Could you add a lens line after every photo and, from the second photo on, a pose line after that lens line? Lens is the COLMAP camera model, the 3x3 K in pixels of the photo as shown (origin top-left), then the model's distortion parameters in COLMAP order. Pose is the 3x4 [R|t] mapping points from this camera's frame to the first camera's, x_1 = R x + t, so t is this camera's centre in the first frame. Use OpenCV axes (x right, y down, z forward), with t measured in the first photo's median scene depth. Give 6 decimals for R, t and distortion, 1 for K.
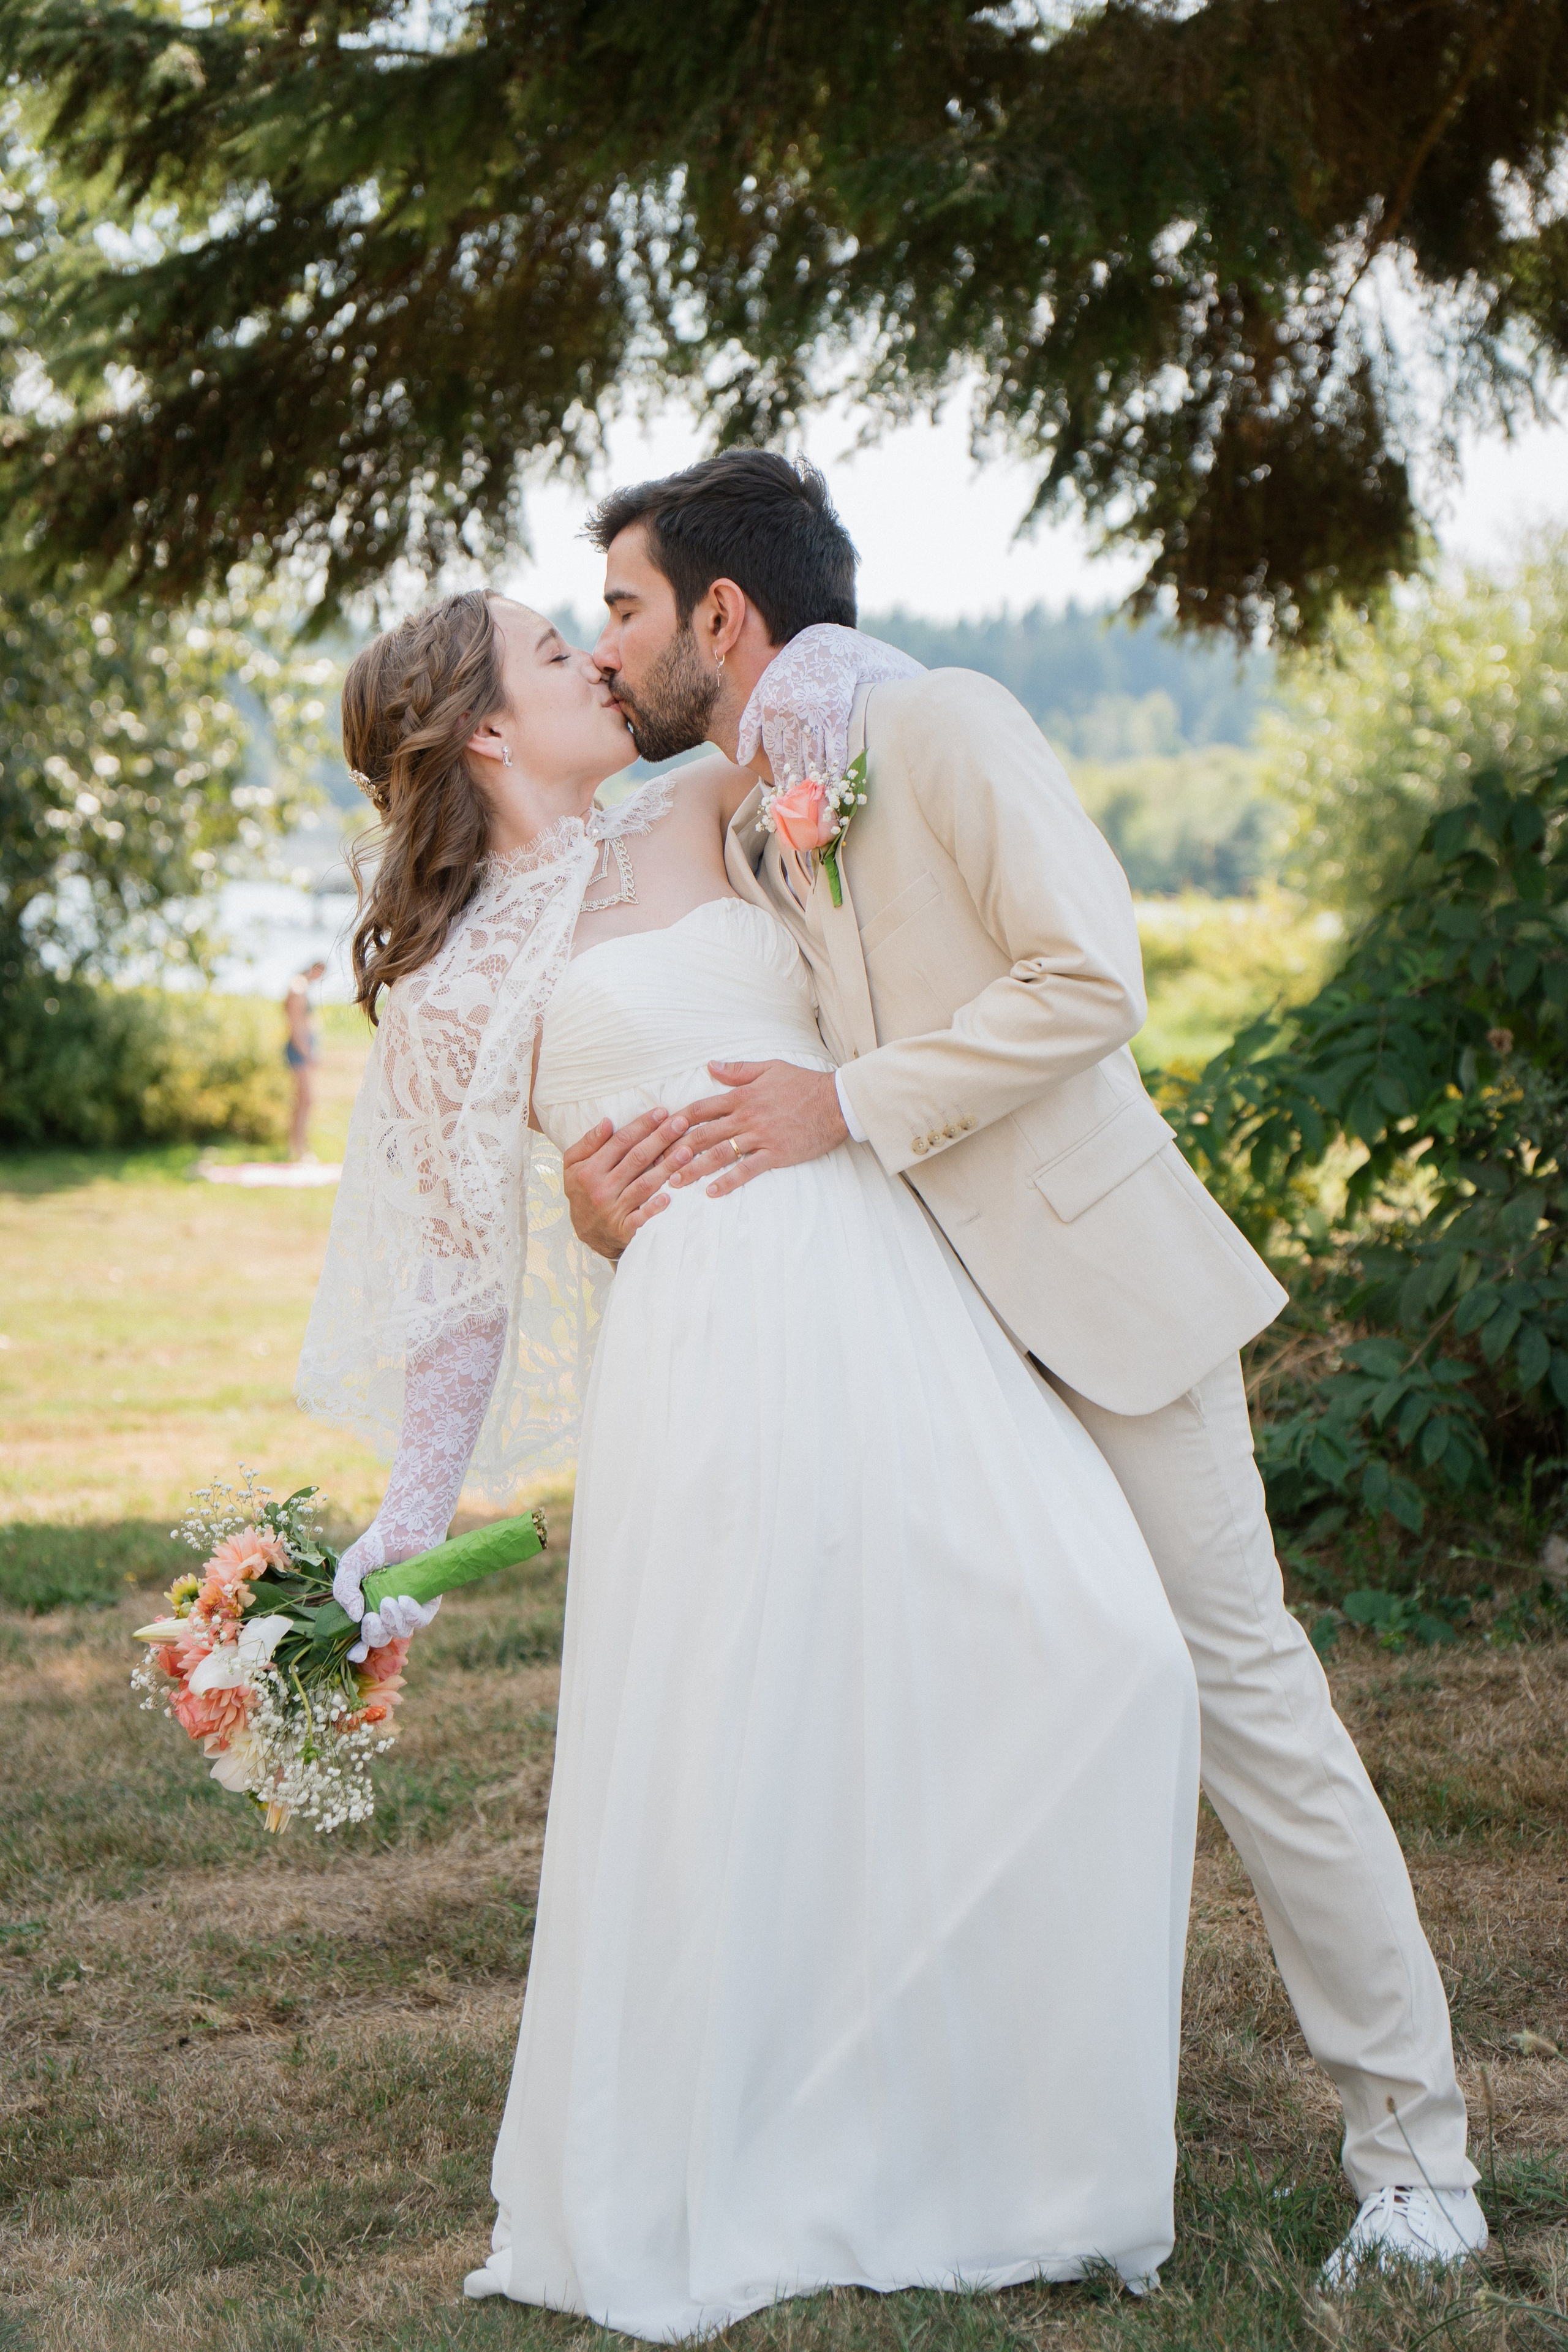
lens RADIAL K [[5114.9, 0, 784.0], [0, 5114.9, 1176.0], [0, 0, 1]] dist [0.761160, -0.270293]
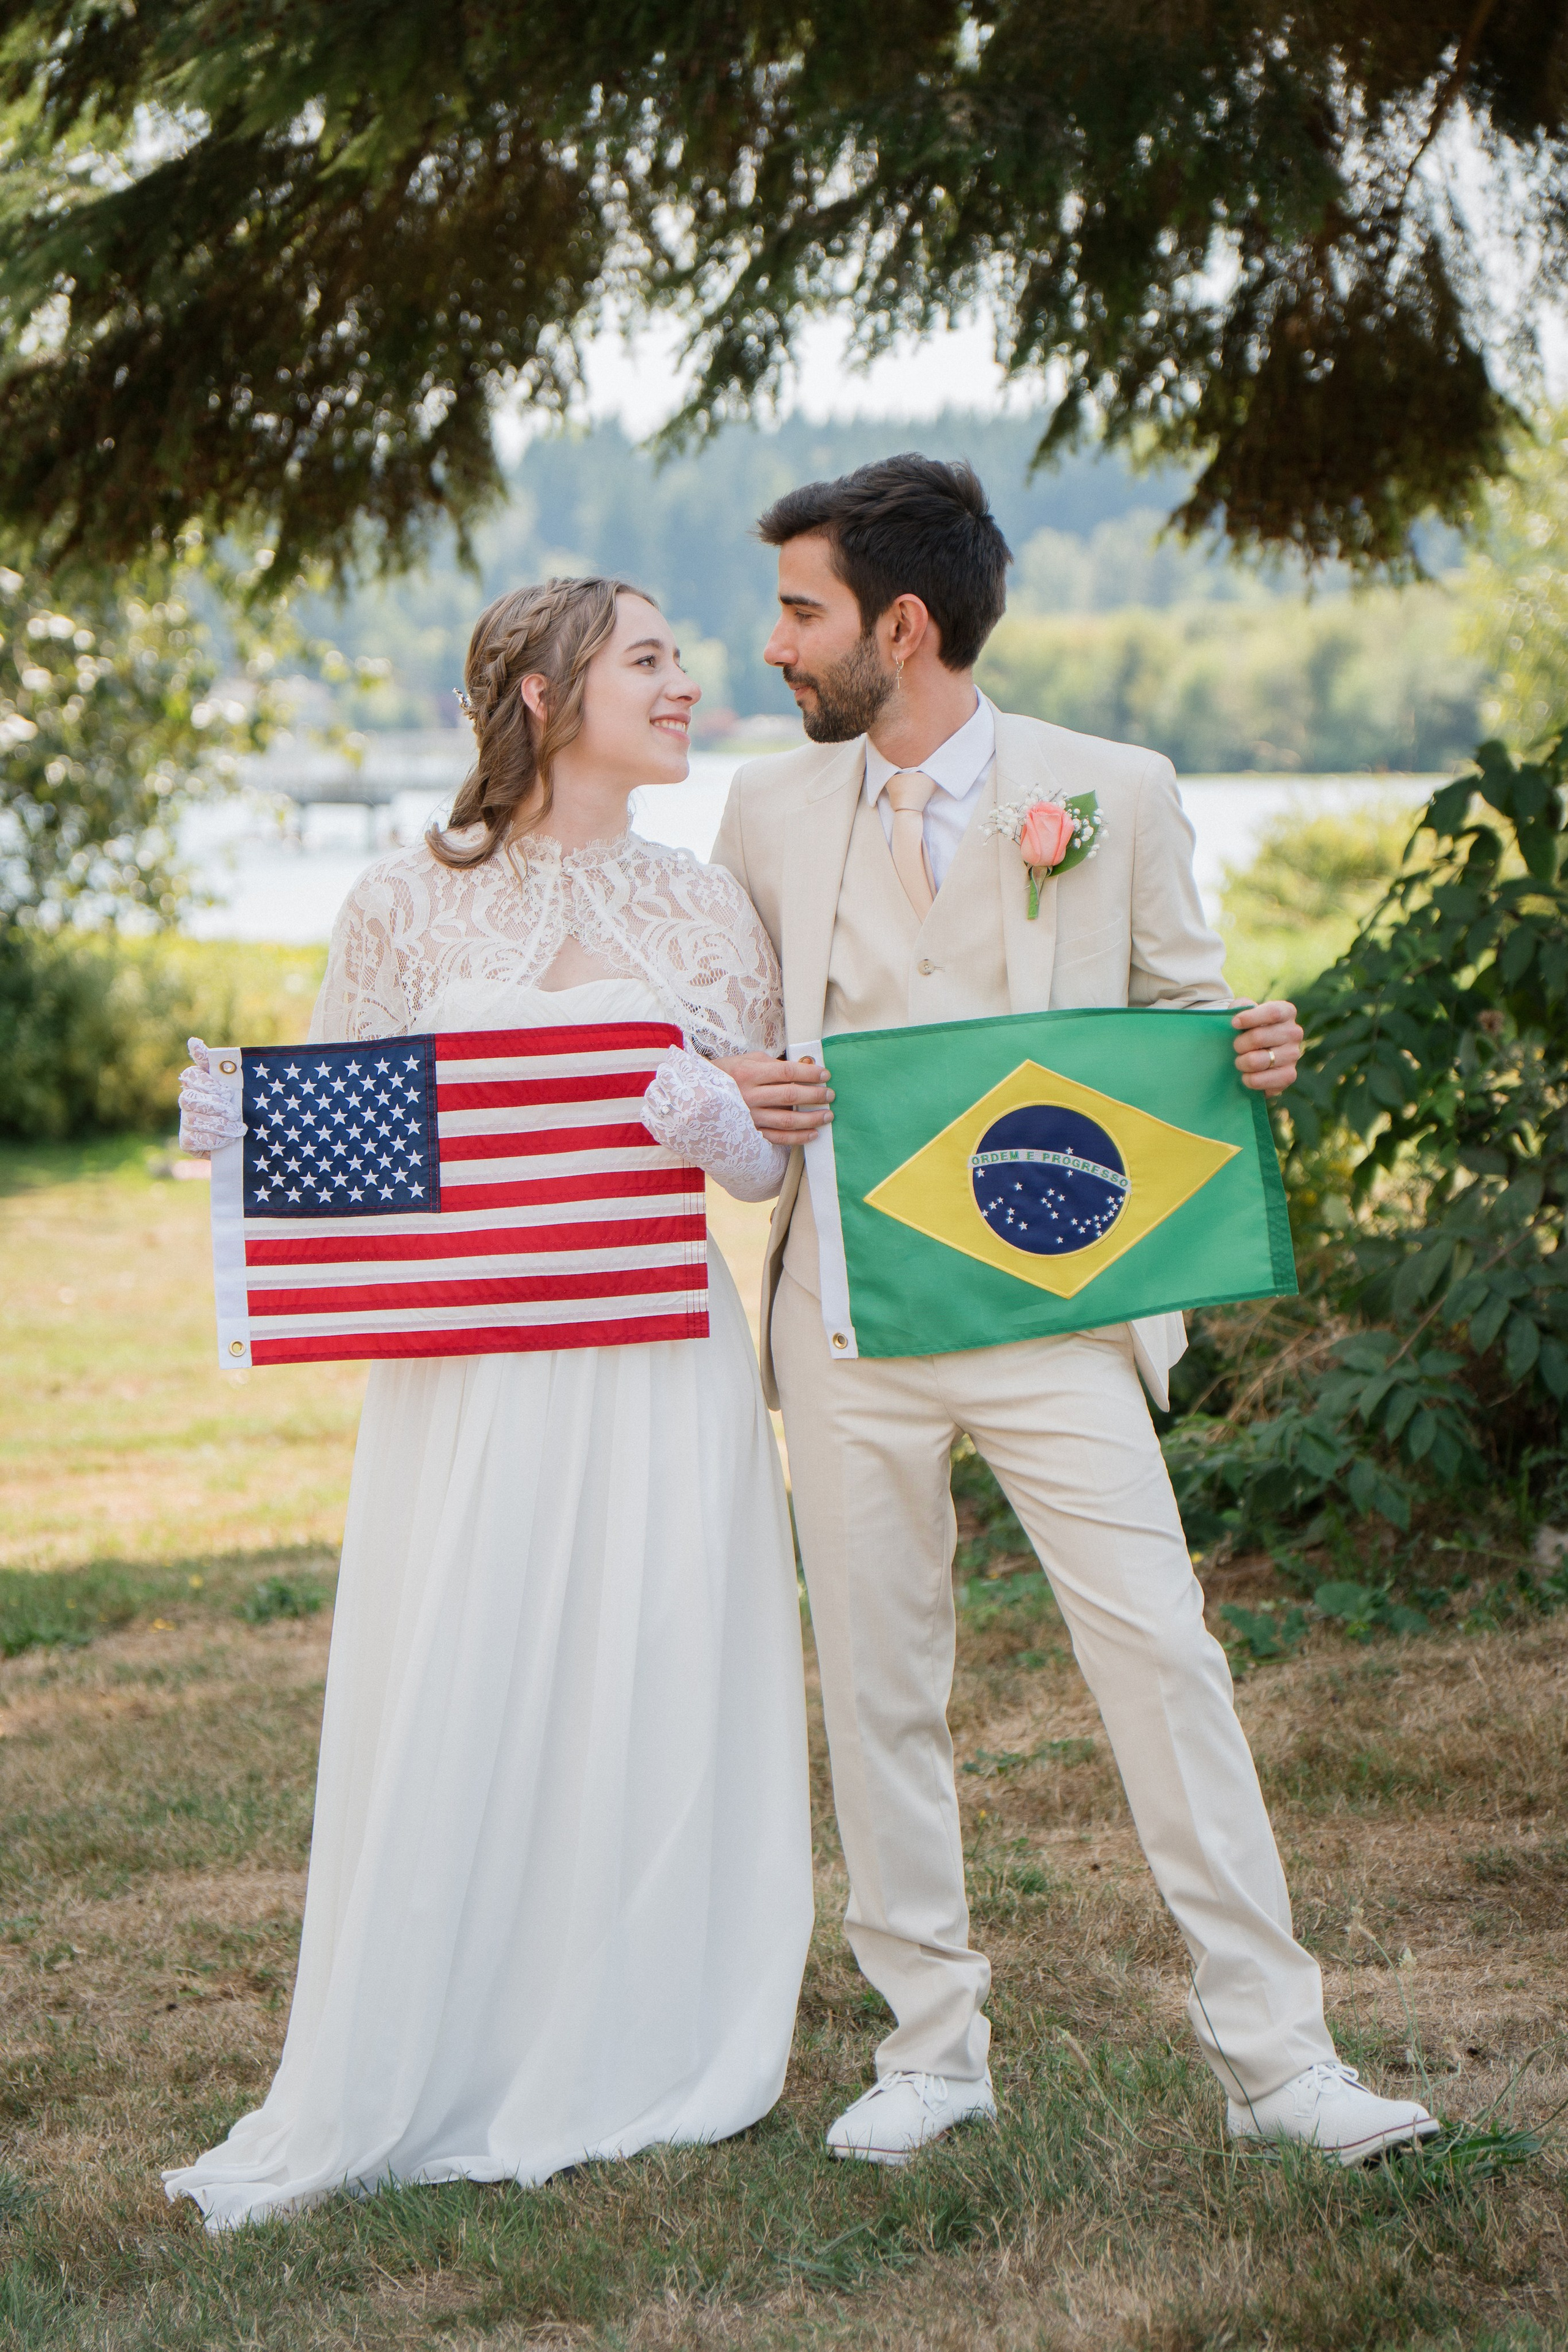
lens RADIAL K [[6938.6, 0, 786.5], [0, 6938.6, 1205.6], [0, 0, 1]] dist [1.776029, -16.835967]
pose [[0.999326, -0.027233, -0.024626, 0.038533], [0.027487, 0.999572, 0.010044, -0.008882], [0.024342, -0.010714, 0.999646, -0.336233]]
